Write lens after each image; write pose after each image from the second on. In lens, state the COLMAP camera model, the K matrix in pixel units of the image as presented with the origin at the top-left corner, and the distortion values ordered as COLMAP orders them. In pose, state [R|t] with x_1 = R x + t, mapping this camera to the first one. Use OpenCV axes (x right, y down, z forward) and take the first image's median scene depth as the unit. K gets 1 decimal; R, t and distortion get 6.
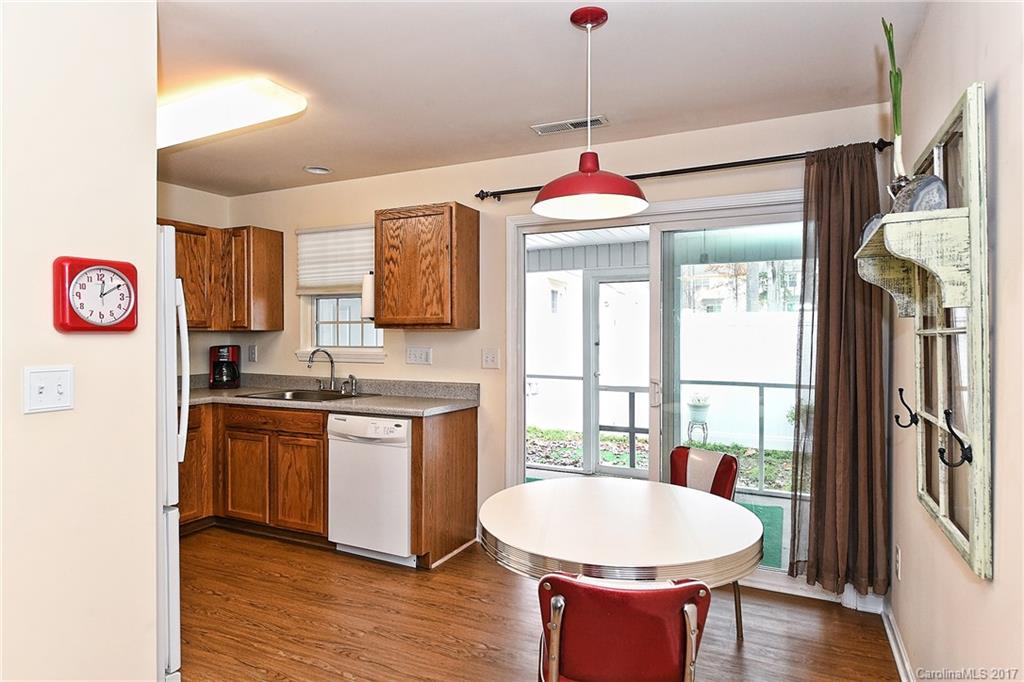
lens RADIAL K [[583.5, 0, 521.6], [0, 583.5, 340.4], [0, 0, 1]] dist [-0.008596, -0.001370]
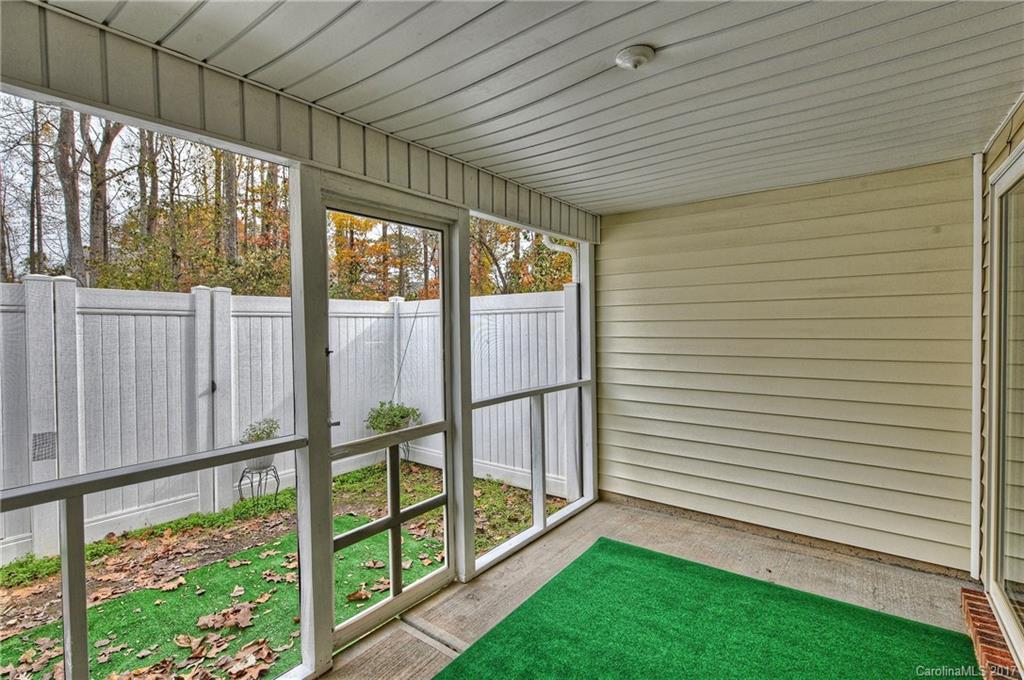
lens RADIAL K [[478.2, 0, 512.2], [0, 478.2, 331.0], [0, 0, 1]] dist [-0.003408, -0.000289]
pose [[0.203515, -0.022931, 0.978803, -0.307222], [0.017706, 0.999648, 0.019738, -0.026788], [-0.978912, 0.013314, 0.203850, 1.319703]]
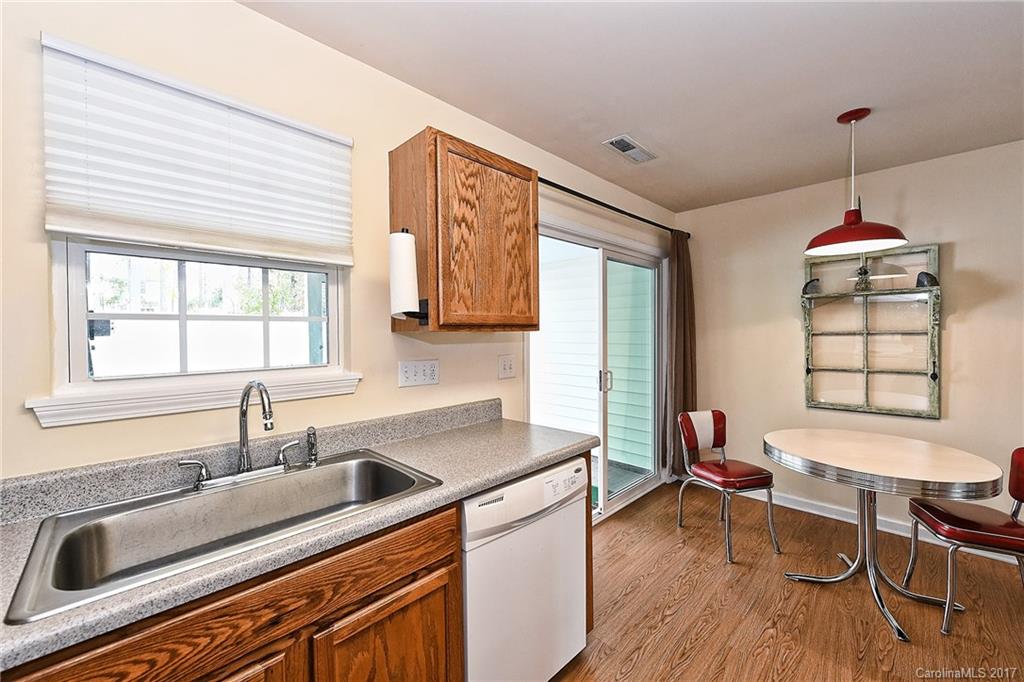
lens RADIAL K [[400.9, 0, 505.2], [0, 400.9, 339.9], [0, 0, 1]] dist [0.000929, -0.000358]
pose [[0.346521, -0.020955, 0.937808, -0.615754], [0.021801, 0.999660, 0.014281, -0.016724], [-0.937789, 0.015497, 0.346861, 0.815293]]
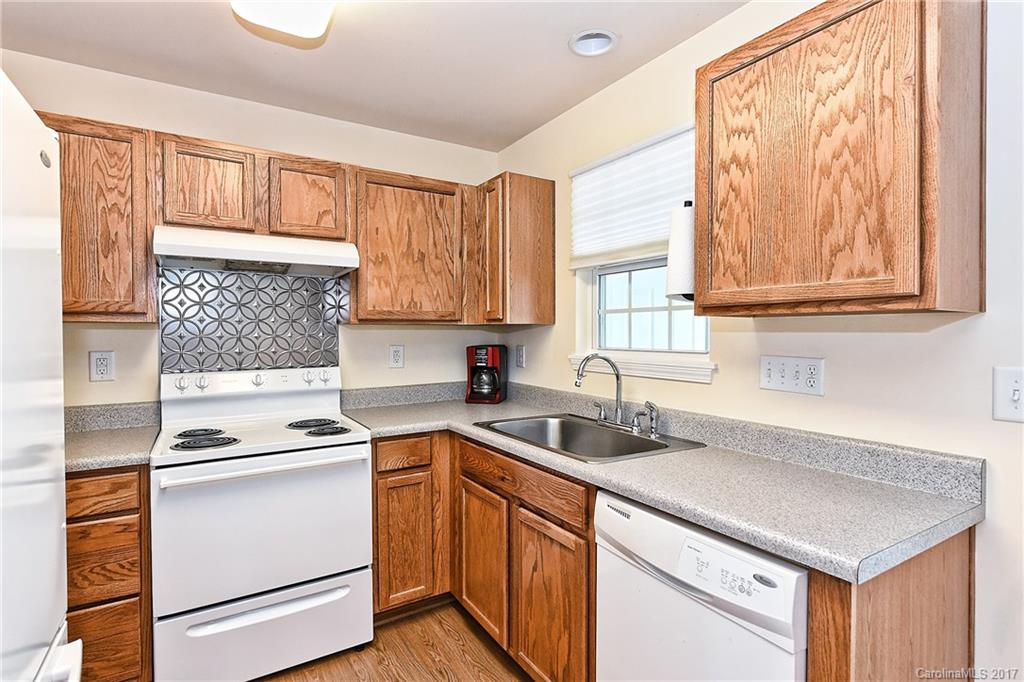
lens RADIAL K [[507.6, 0, 515.8], [0, 507.6, 334.7], [0, 0, 1]] dist [0.003760, -0.001069]
pose [[0.841794, 0.002428, -0.539794, -0.153905], [-0.005815, 0.999973, -0.004570, -0.002394], [0.539768, 0.006985, 0.841785, 0.583457]]
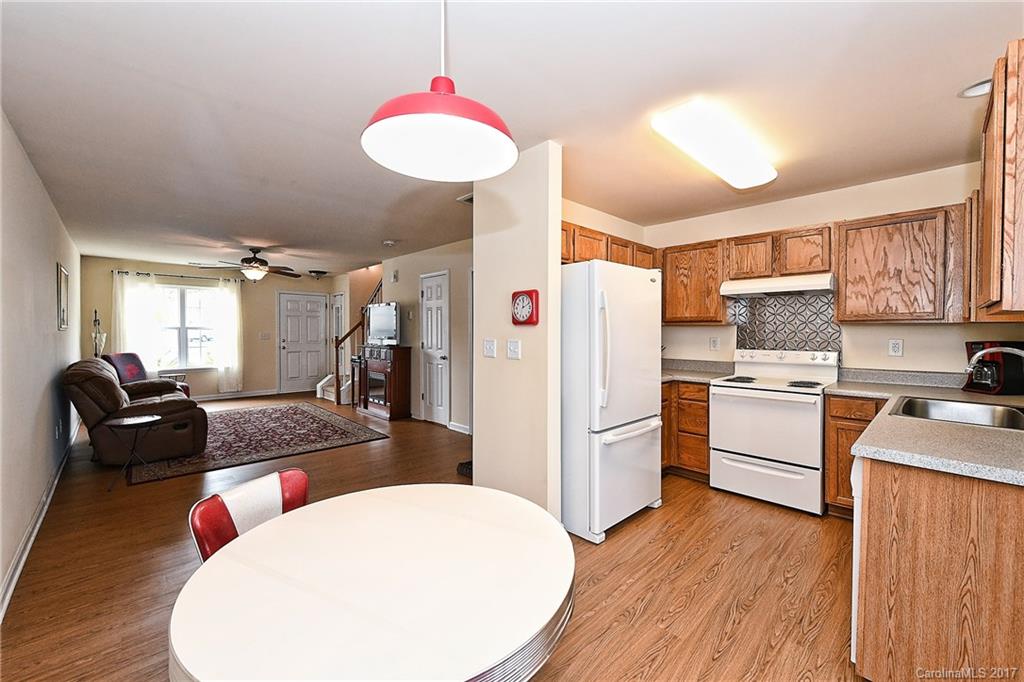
lens RADIAL K [[415.0, 0, 514.6], [0, 415.0, 336.6], [0, 0, 1]] dist [-0.000383, -0.001157]
pose [[-0.354710, 0.014815, -0.934859, 0.335601], [-0.012979, 0.999700, 0.020767, -0.001519], [0.934886, 0.019500, -0.354411, 0.717056]]
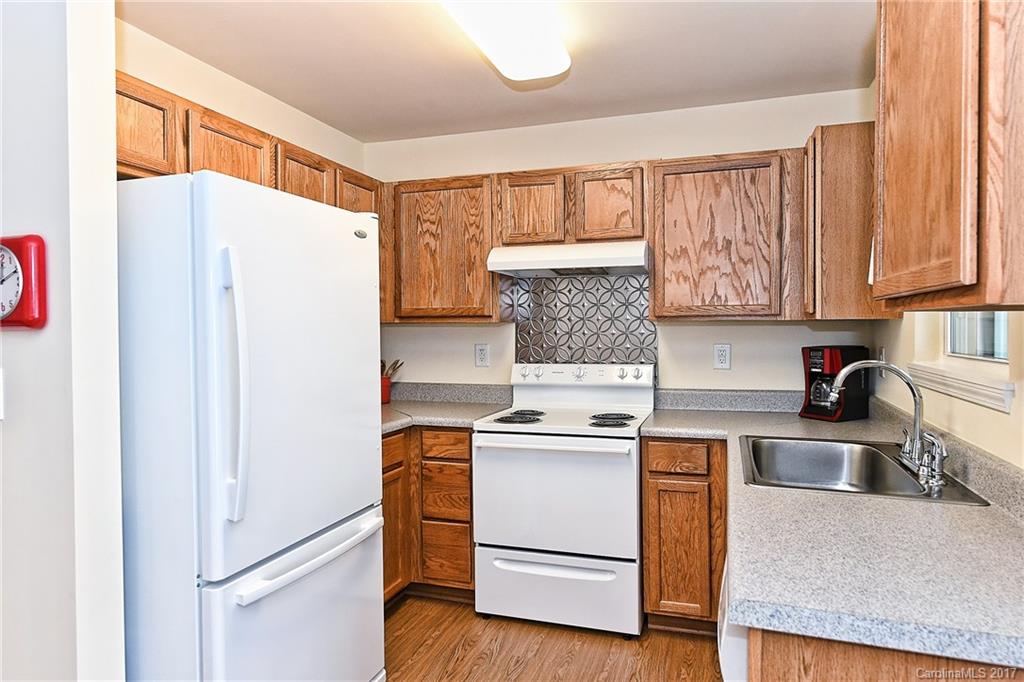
lens RADIAL K [[645.4, 0, 519.0], [0, 645.4, 335.1], [0, 0, 1]] dist [0.020004, -0.001893]
pose [[0.124453, 0.014443, -0.992120, 0.118599], [-0.006896, 0.999882, 0.013691, -0.011062], [0.992202, 0.005138, 0.124538, 0.755155]]
